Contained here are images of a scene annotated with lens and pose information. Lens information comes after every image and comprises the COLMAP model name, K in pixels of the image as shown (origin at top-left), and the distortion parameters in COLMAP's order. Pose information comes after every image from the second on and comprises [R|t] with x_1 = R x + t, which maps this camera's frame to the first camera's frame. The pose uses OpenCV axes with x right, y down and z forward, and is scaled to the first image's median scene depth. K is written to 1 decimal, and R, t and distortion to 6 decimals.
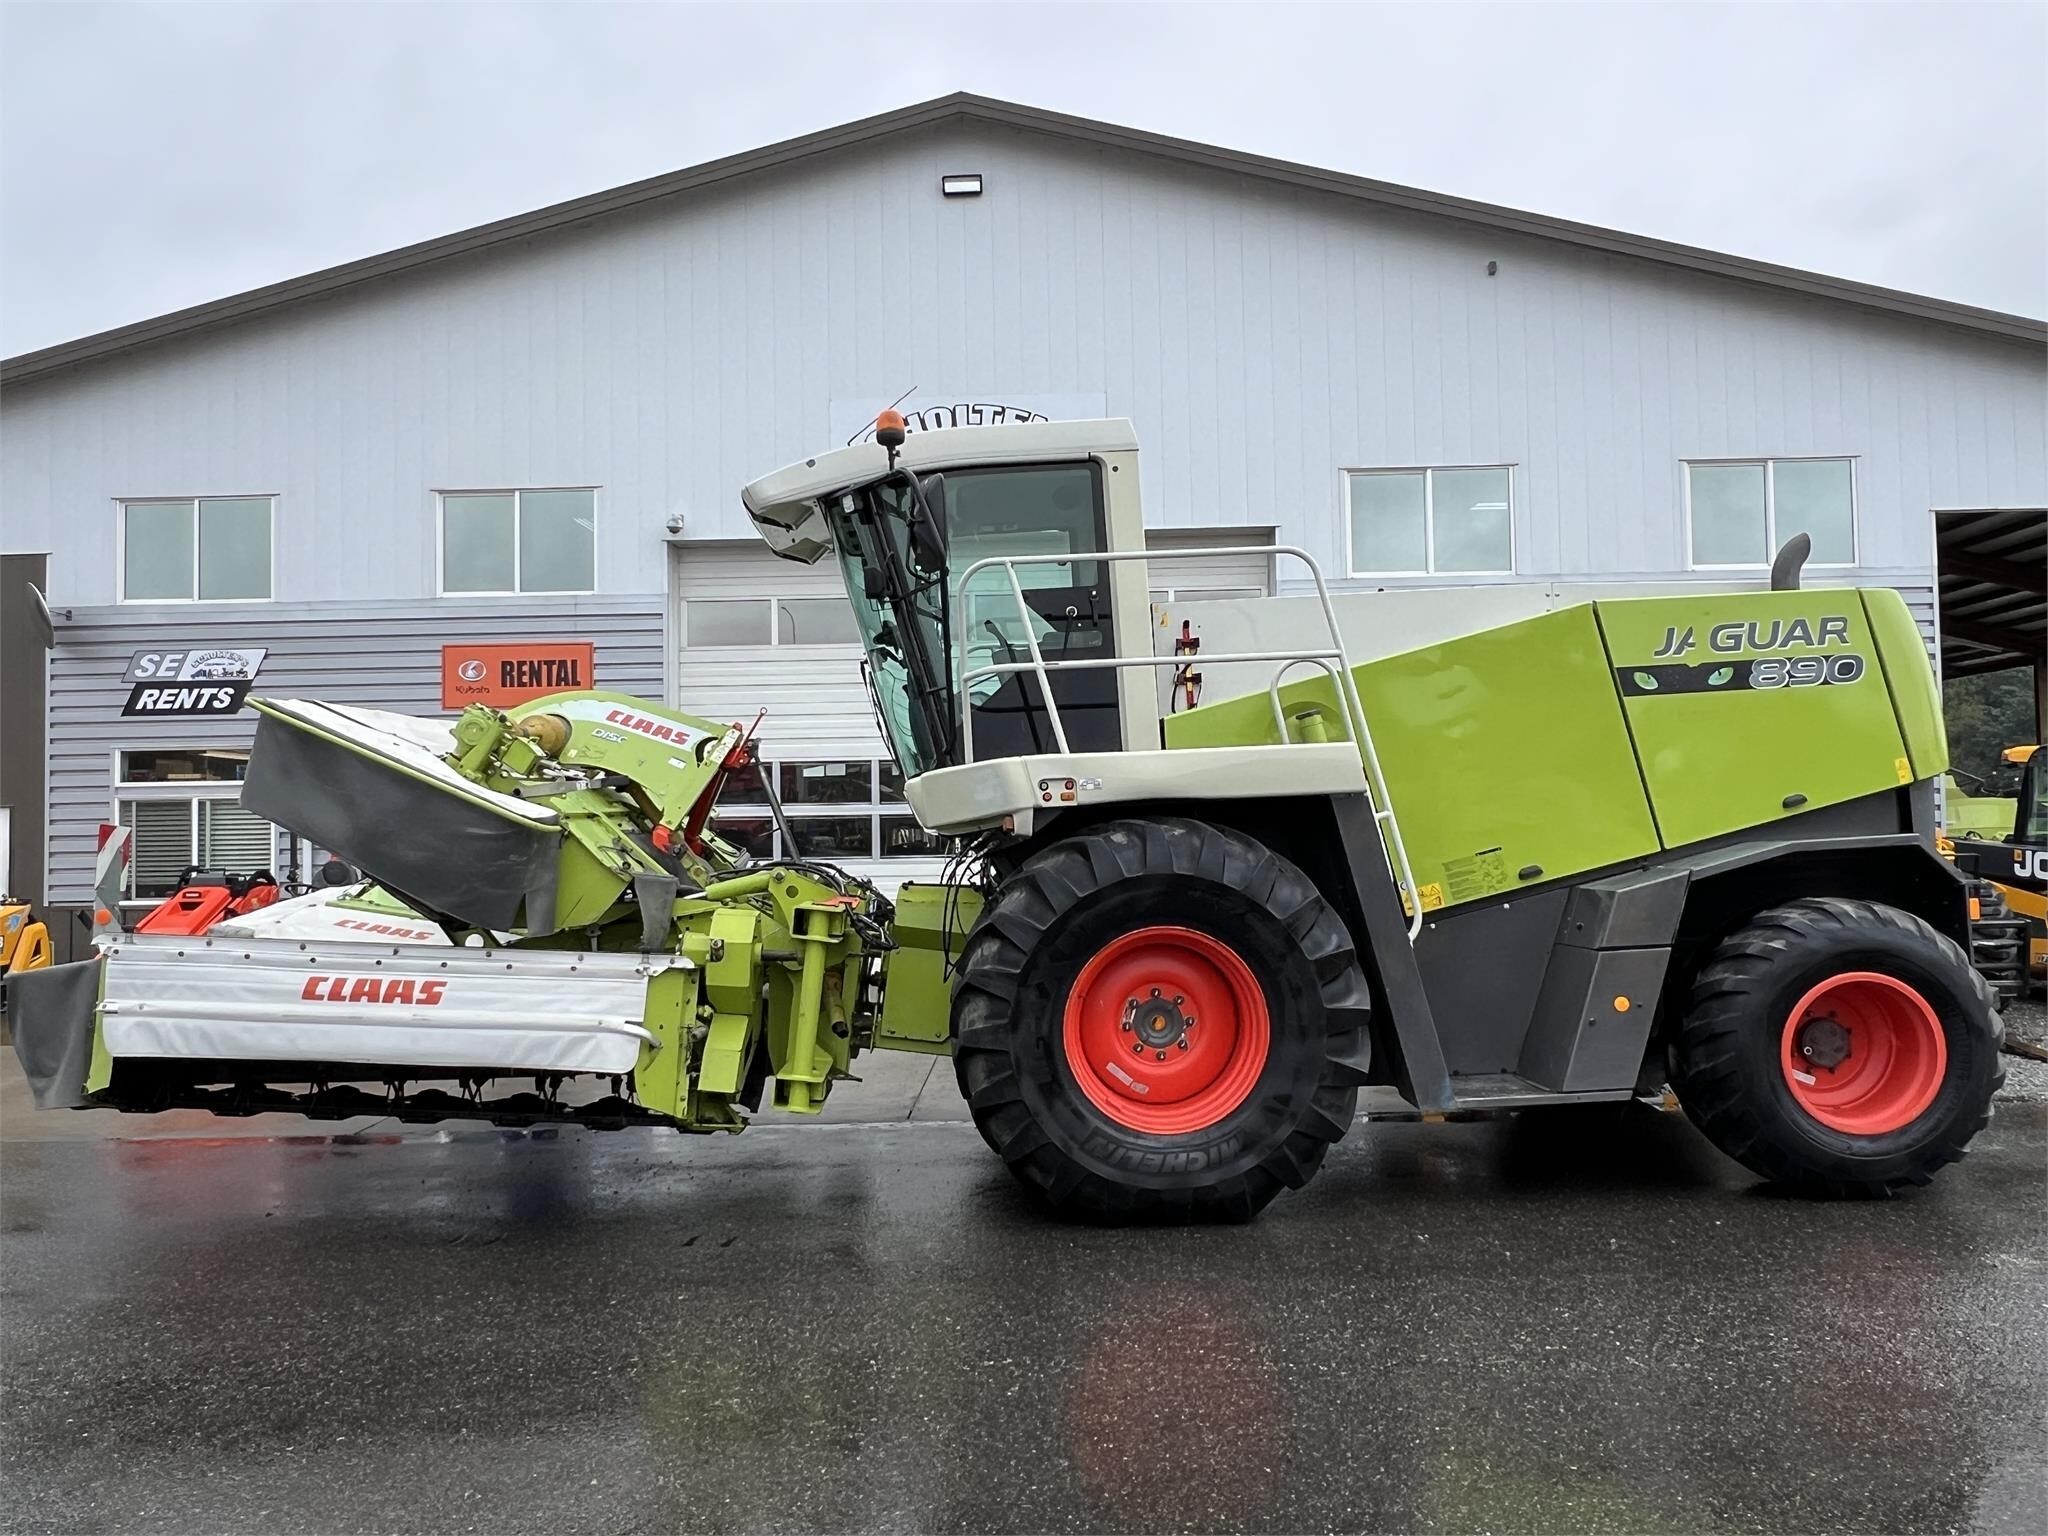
lens RADIAL K [[1544.6, 0, 1007.5], [0, 1544.6, 755.1], [0, 0, 1]] dist [-0.005467, -0.007030]
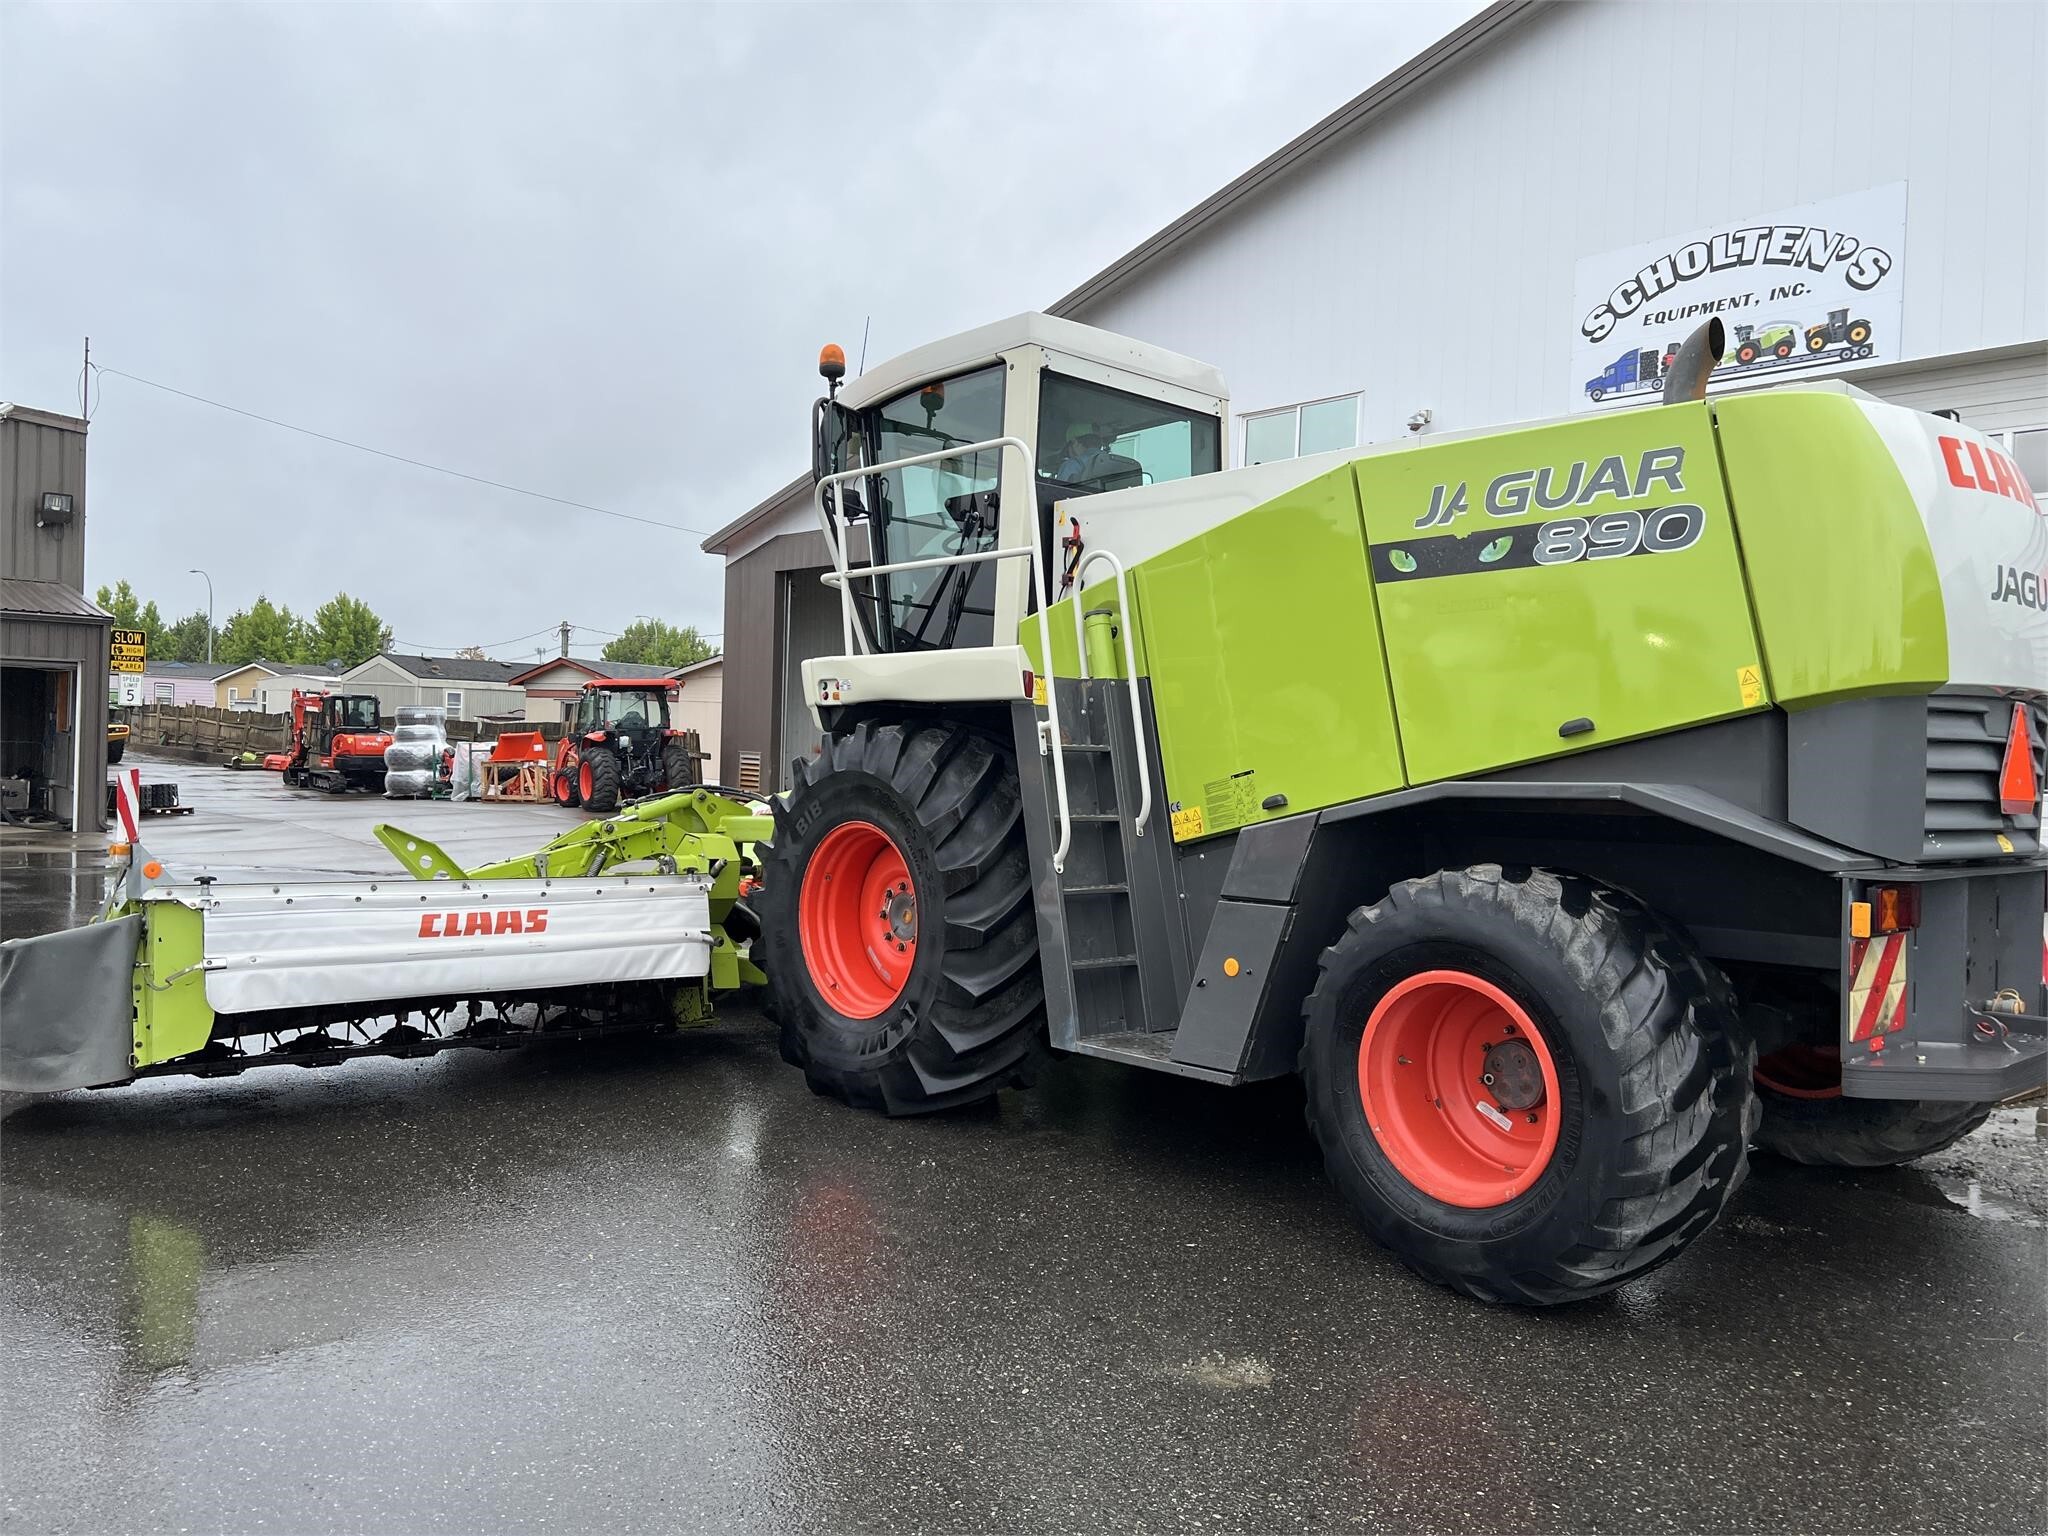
lens RADIAL K [[1528.3, 0, 1019.7], [0, 1528.3, 772.3], [0, 0, 1]] dist [0.022503, -0.005309]
pose [[0.660000, 0.059173, -0.748932, 0.854371], [-0.001356, 0.996985, 0.077577, -0.003029], [0.751264, -0.050185, 0.658091, 0.361606]]
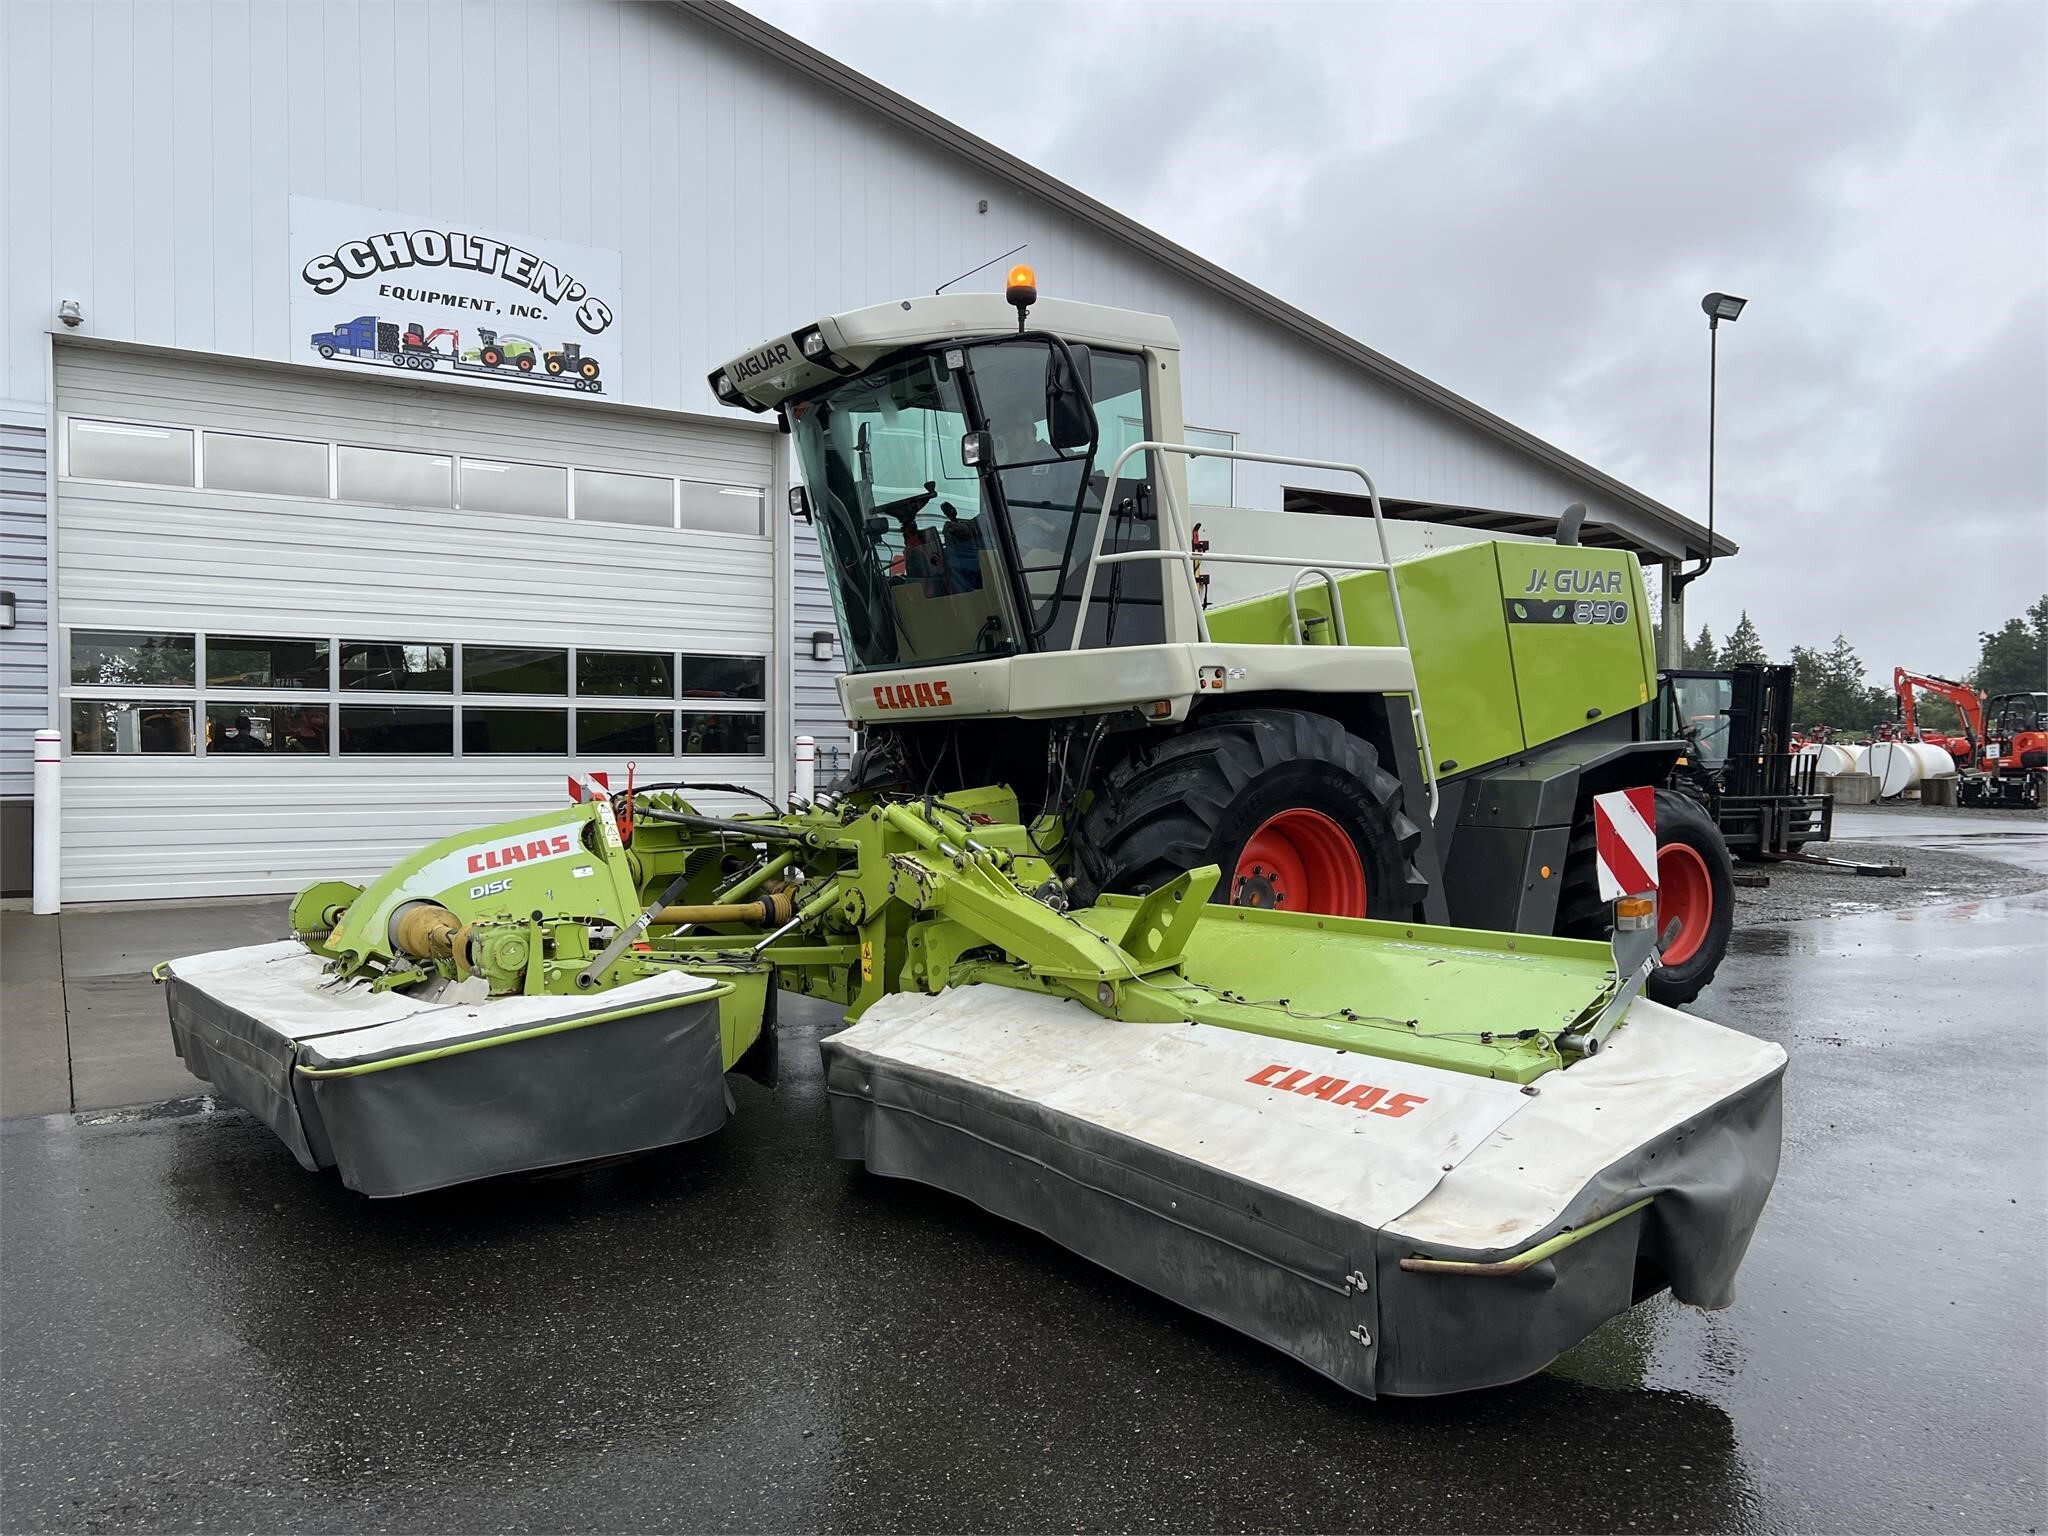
lens RADIAL K [[1548.3, 0, 1024.0], [0, 1548.3, 768.0], [0, 0, 1]] dist [0.007432, 0.000029]
pose [[0.826170, 0.013115, 0.563269, -0.600325], [-0.048277, 0.997700, 0.047579, 0.036412], [-0.561349, -0.066501, 0.824903, 0.199301]]
